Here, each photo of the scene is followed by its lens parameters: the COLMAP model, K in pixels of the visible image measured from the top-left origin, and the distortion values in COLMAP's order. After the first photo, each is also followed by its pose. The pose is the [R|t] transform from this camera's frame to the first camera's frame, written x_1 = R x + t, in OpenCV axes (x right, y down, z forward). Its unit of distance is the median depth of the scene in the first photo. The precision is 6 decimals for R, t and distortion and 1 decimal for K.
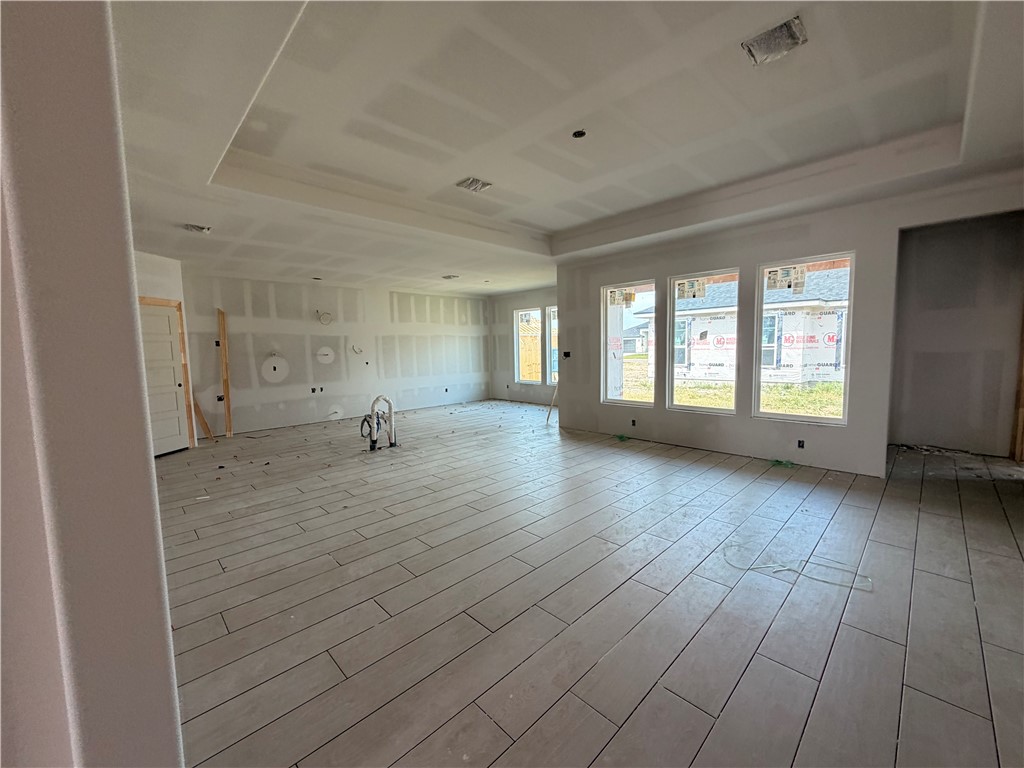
lens RADIAL K [[410.1, 0, 510.0], [0, 410.1, 382.9], [0, 0, 1]] dist [0.002503, -0.000028]
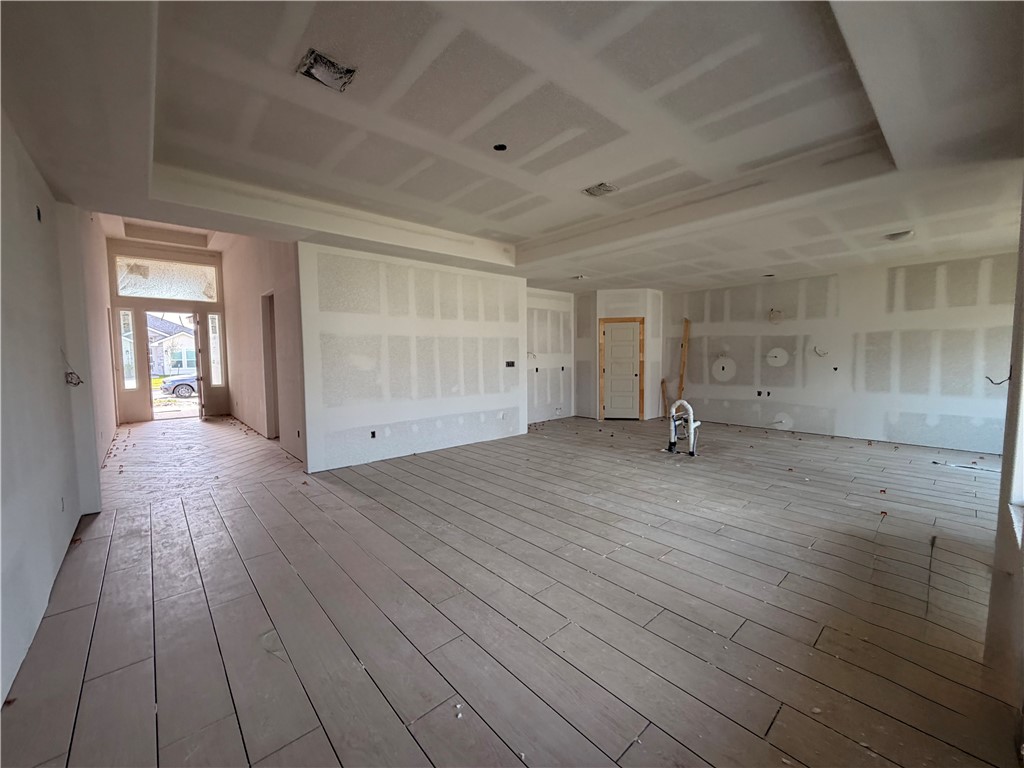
lens RADIAL K [[410.1, 0, 508.2], [0, 410.1, 379.7], [0, 0, 1]] dist [0.002503, -0.000028]
pose [[-0.045234, 0.082339, -0.995577, 0.542999], [-0.077537, 0.993302, 0.085674, -0.055258], [0.995963, 0.081070, -0.038547, 0.490397]]
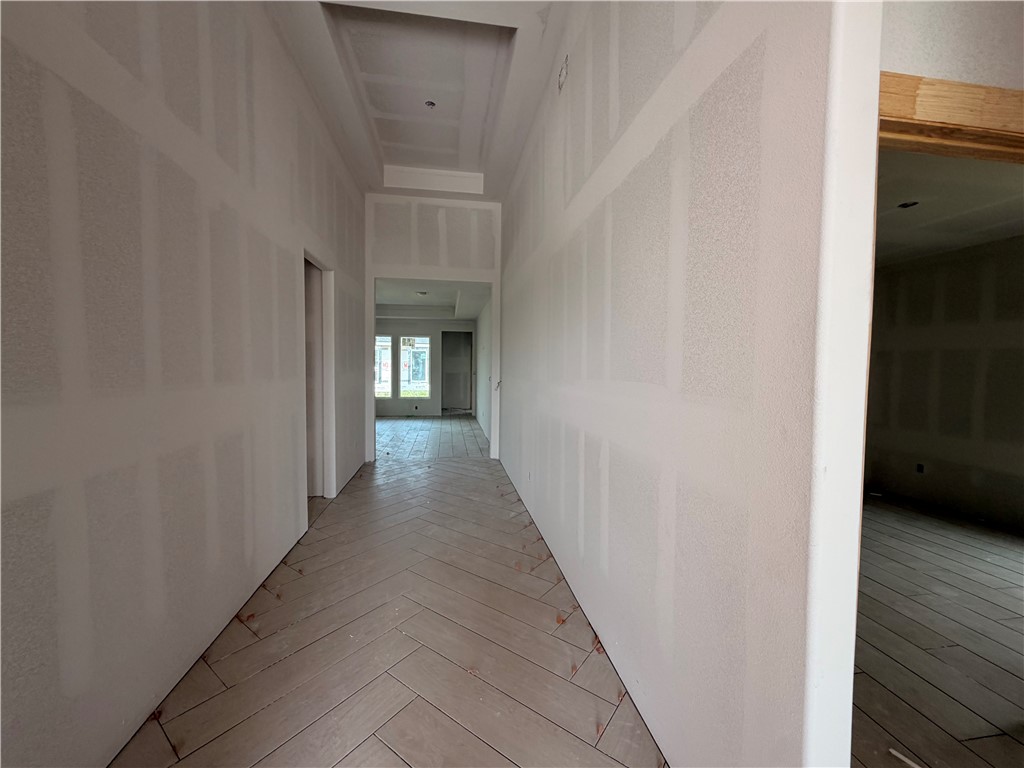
lens RADIAL K [[410.1, 0, 512.0], [0, 410.1, 382.7], [0, 0, 1]] dist [0.002503, -0.000028]
pose [[0.578323, -0.000365, 0.815808, -0.662690], [0.041862, 0.998696, -0.029229, 0.060049], [-0.814733, 0.051055, 0.577584, -0.621632]]
